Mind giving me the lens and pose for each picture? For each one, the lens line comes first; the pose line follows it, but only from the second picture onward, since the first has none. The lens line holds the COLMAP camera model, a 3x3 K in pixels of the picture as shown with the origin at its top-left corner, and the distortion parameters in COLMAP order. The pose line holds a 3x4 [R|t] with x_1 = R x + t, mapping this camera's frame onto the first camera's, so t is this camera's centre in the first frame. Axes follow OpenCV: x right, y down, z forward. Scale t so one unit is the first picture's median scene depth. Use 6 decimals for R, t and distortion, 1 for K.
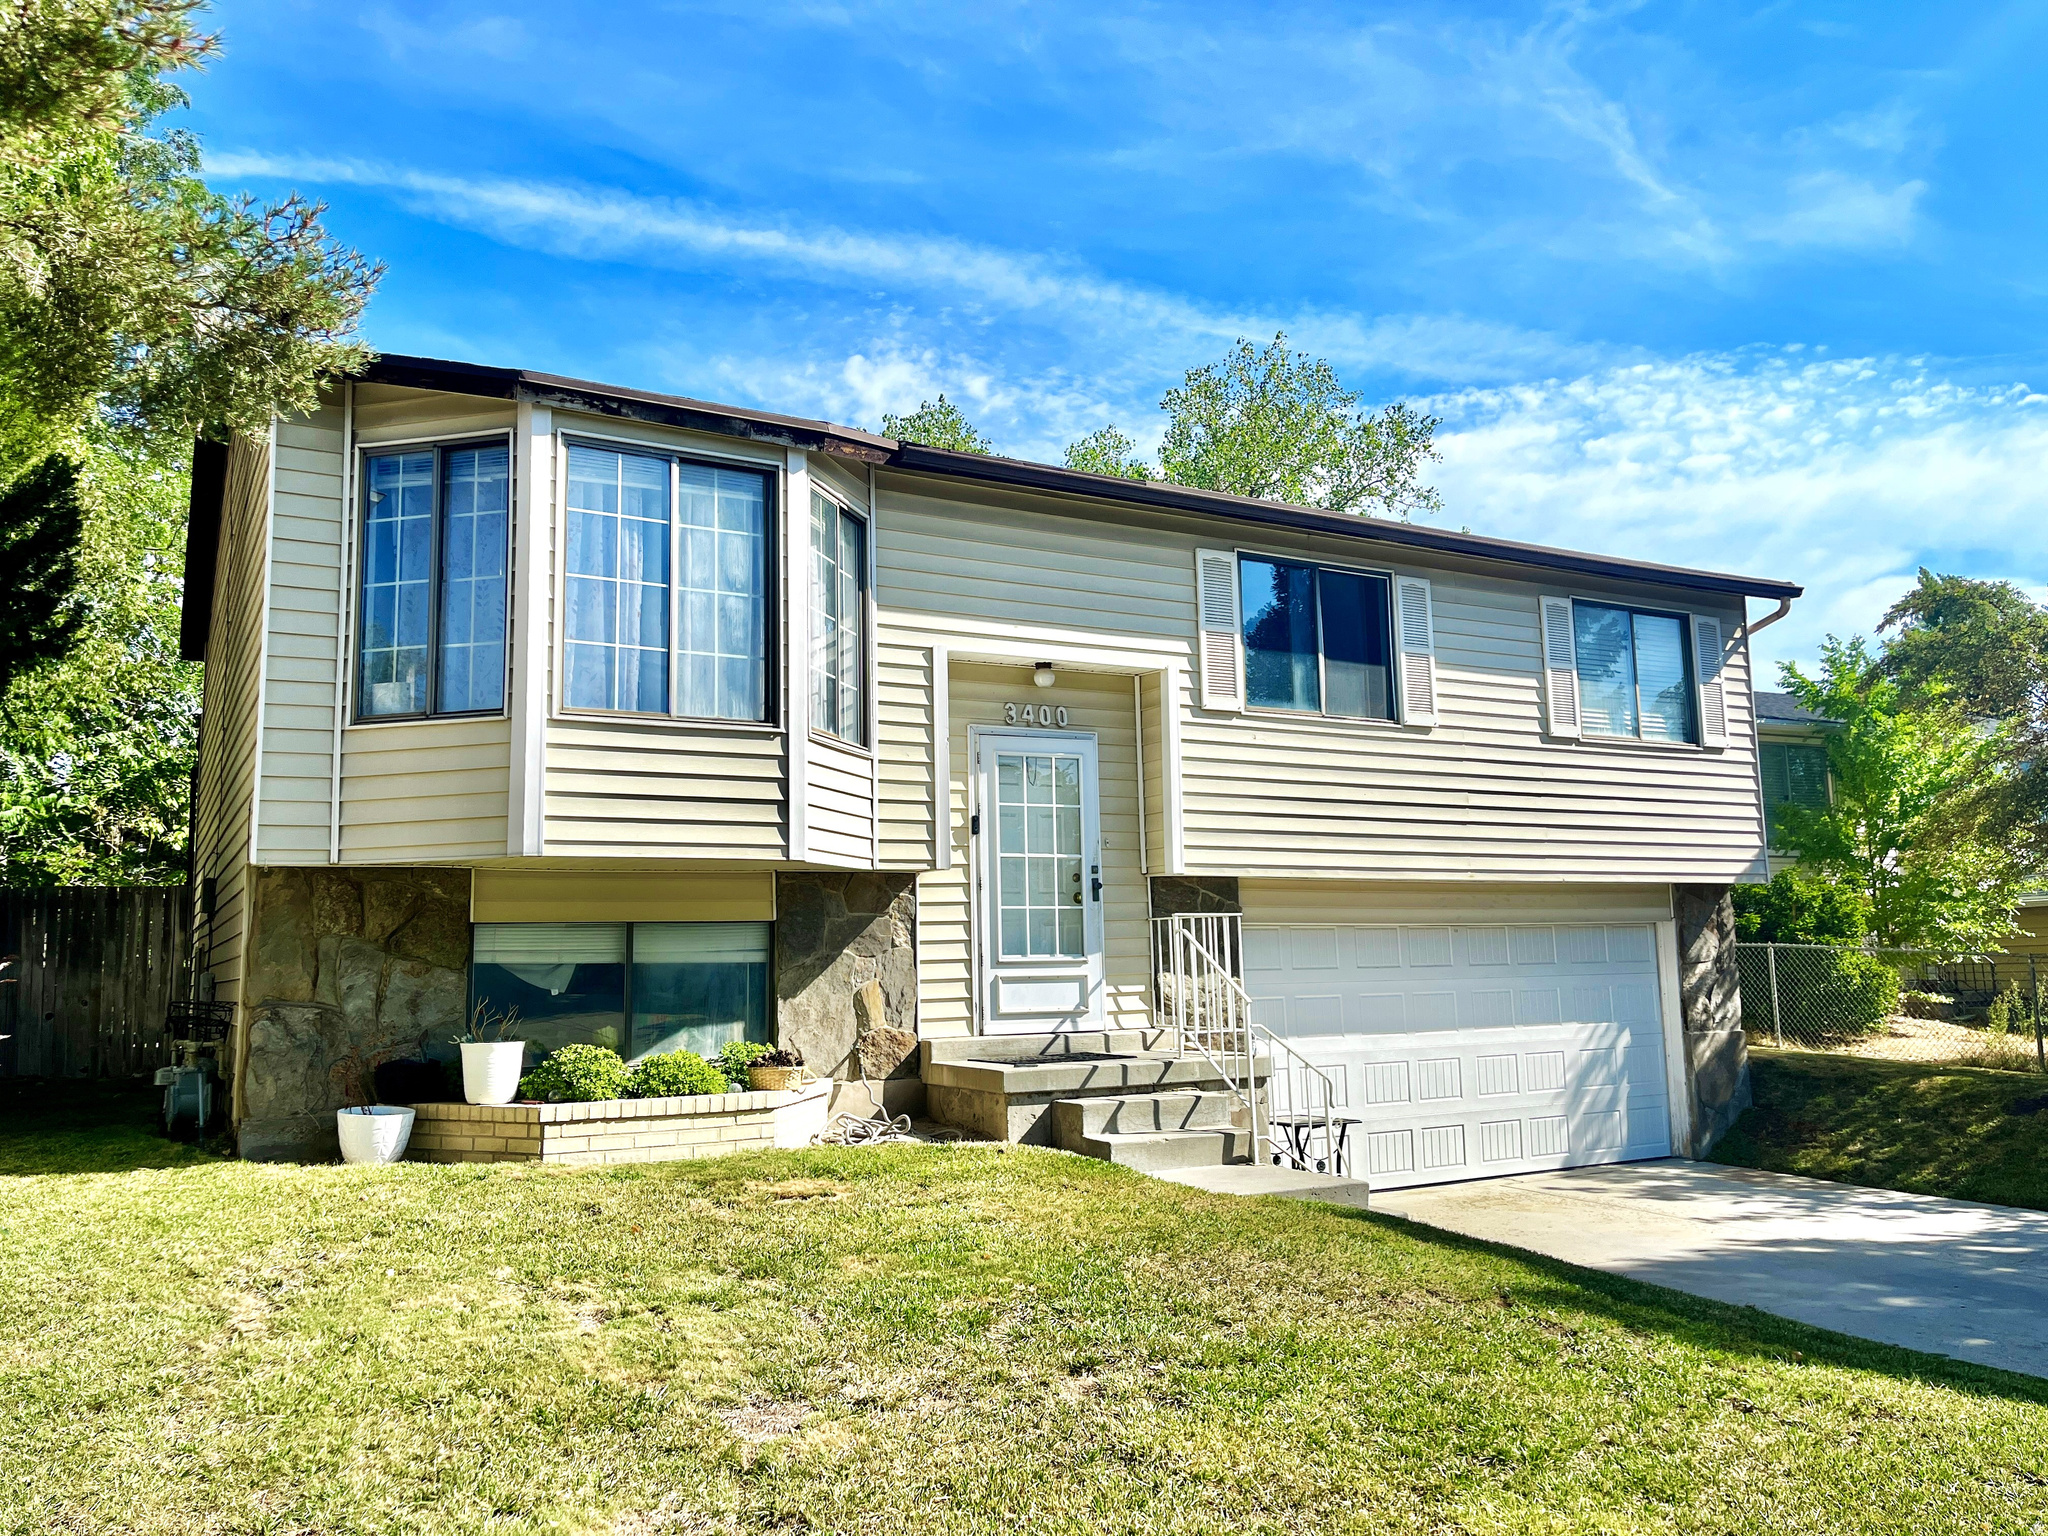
lens RADIAL K [[1518.7, 0, 988.0], [0, 1518.7, 762.2], [0, 0, 1]] dist [0.049364, -0.023460]
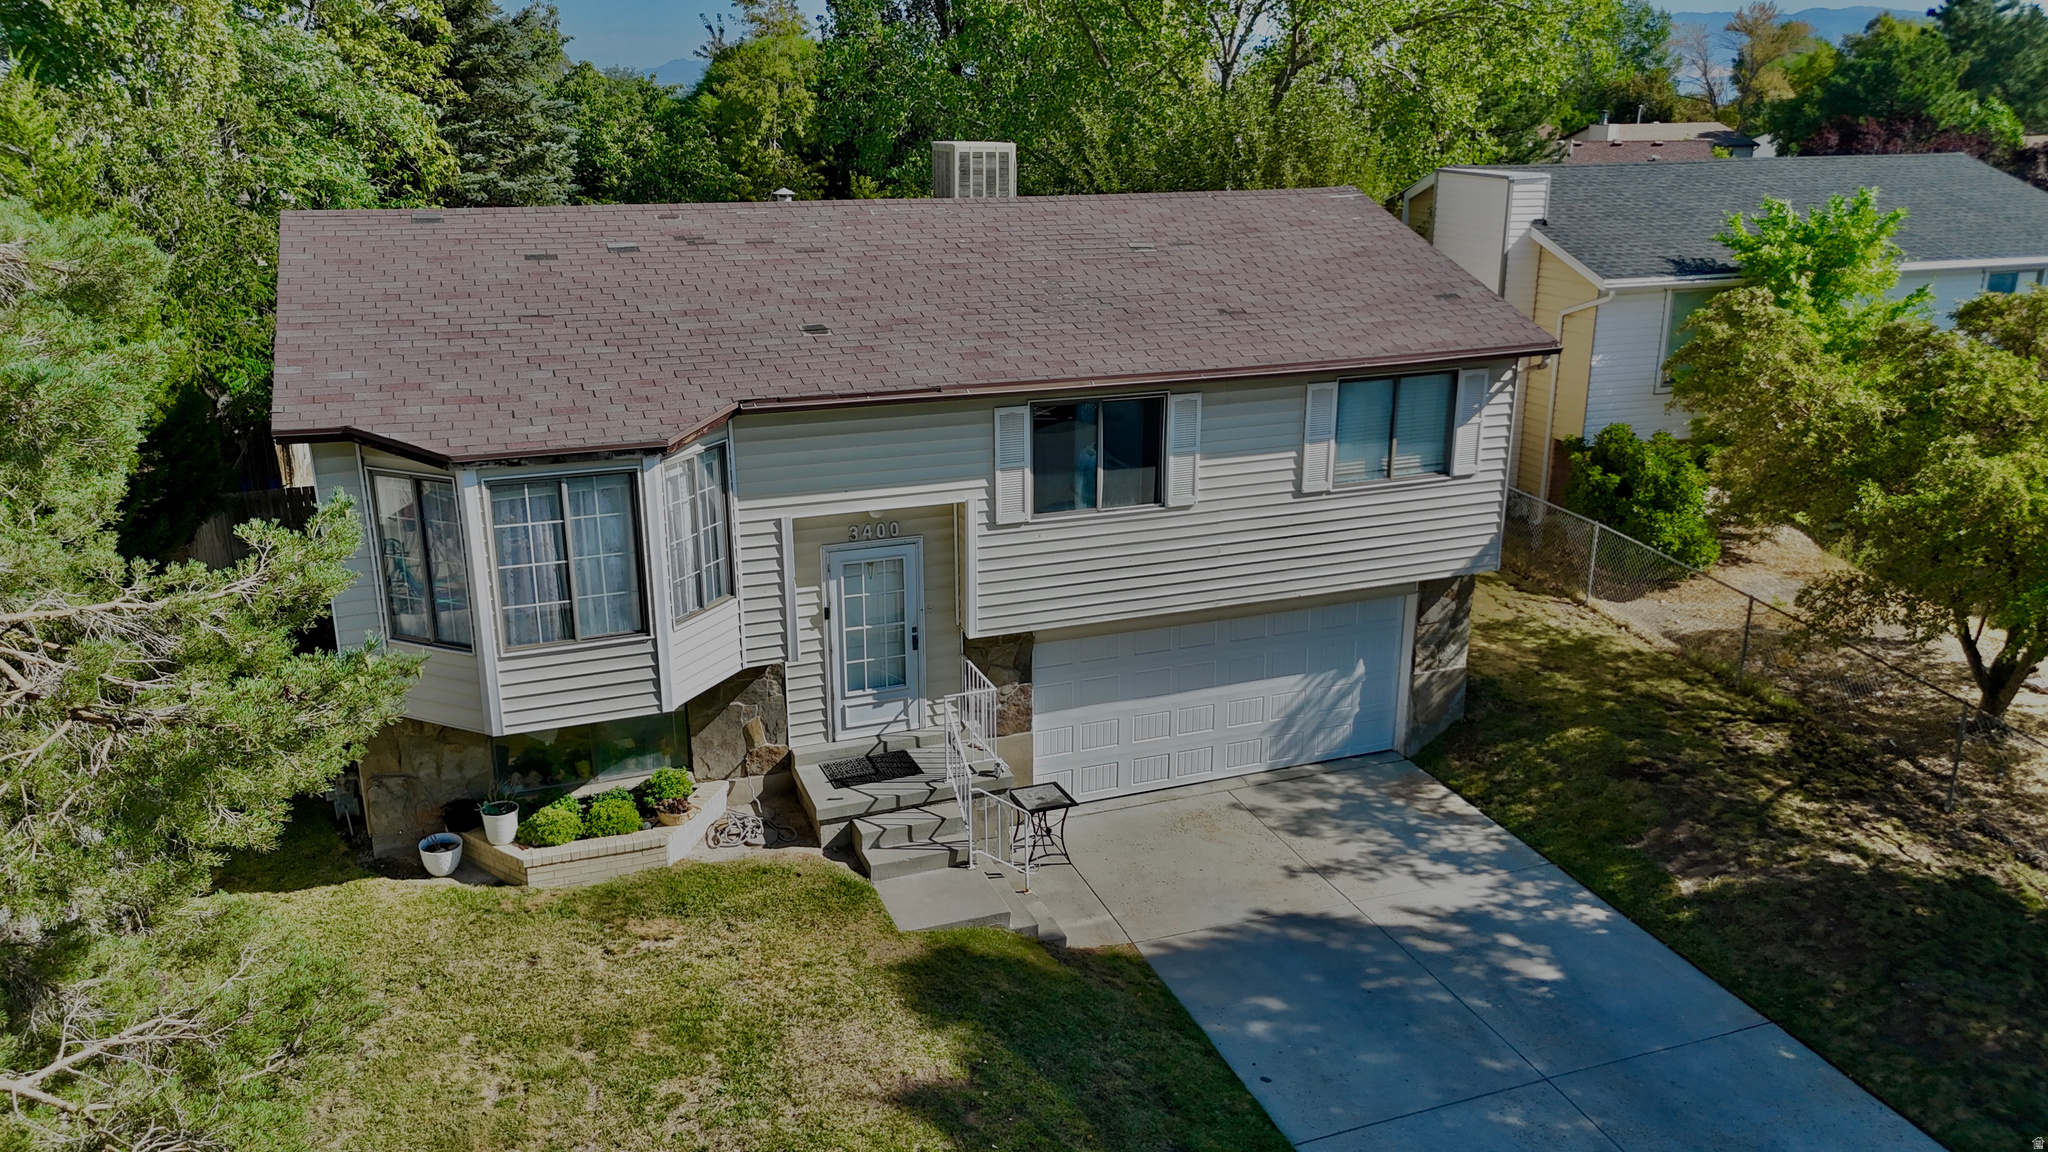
lens RADIAL K [[1484.6, 0, 1020.6], [0, 1484.6, 576.9], [0, 0, 1]] dist [0.060326, -0.058519]
pose [[0.990432, 0.059610, -0.124465, 0.365238], [0.000379, 0.900720, 0.434399, -0.633899], [0.138002, -0.430290, 0.892079, -0.252626]]
